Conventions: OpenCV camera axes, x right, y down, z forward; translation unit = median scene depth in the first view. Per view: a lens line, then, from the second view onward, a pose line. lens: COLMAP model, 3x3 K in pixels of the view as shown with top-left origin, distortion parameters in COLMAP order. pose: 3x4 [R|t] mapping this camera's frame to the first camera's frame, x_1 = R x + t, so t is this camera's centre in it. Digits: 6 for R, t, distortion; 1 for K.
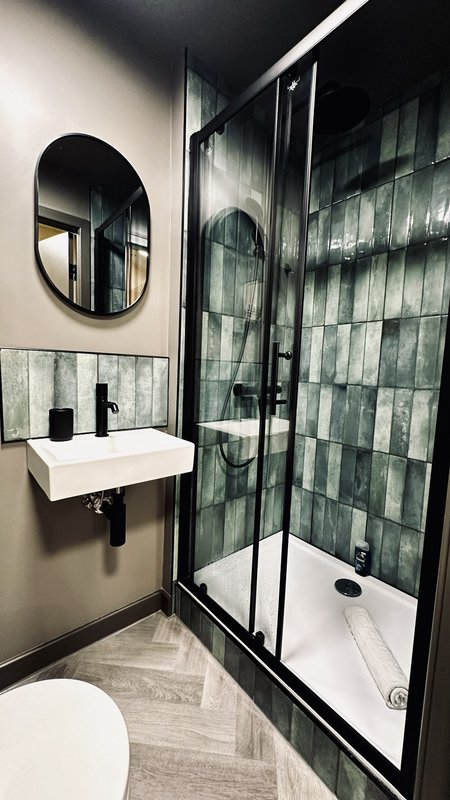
lens RADIAL K [[319.3, 0, 225.0], [0, 319.3, 400.0], [0, 0, 1]] dist [0.000575, 0.000620]
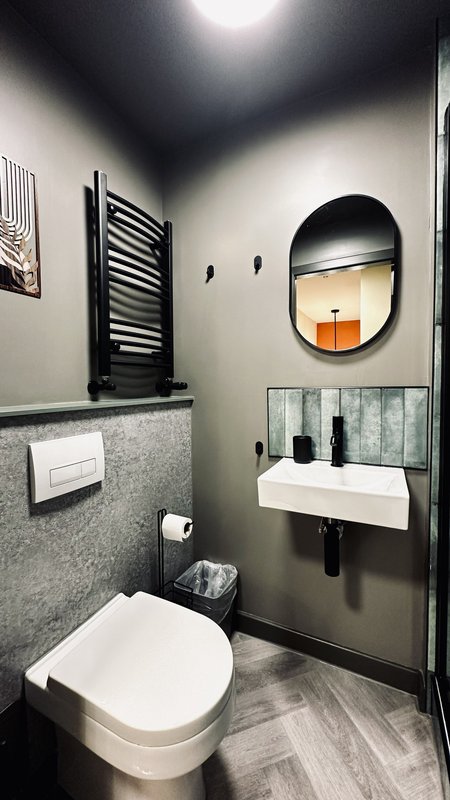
lens RADIAL K [[319.3, 0, 225.0], [0, 319.3, 400.0], [0, 0, 1]] dist [0.000575, 0.000620]
pose [[0.391368, -0.003133, -0.920229, 0.425919], [-0.057290, 0.997972, -0.027762, -0.051956], [0.918449, 0.063585, 0.390395, 0.223993]]
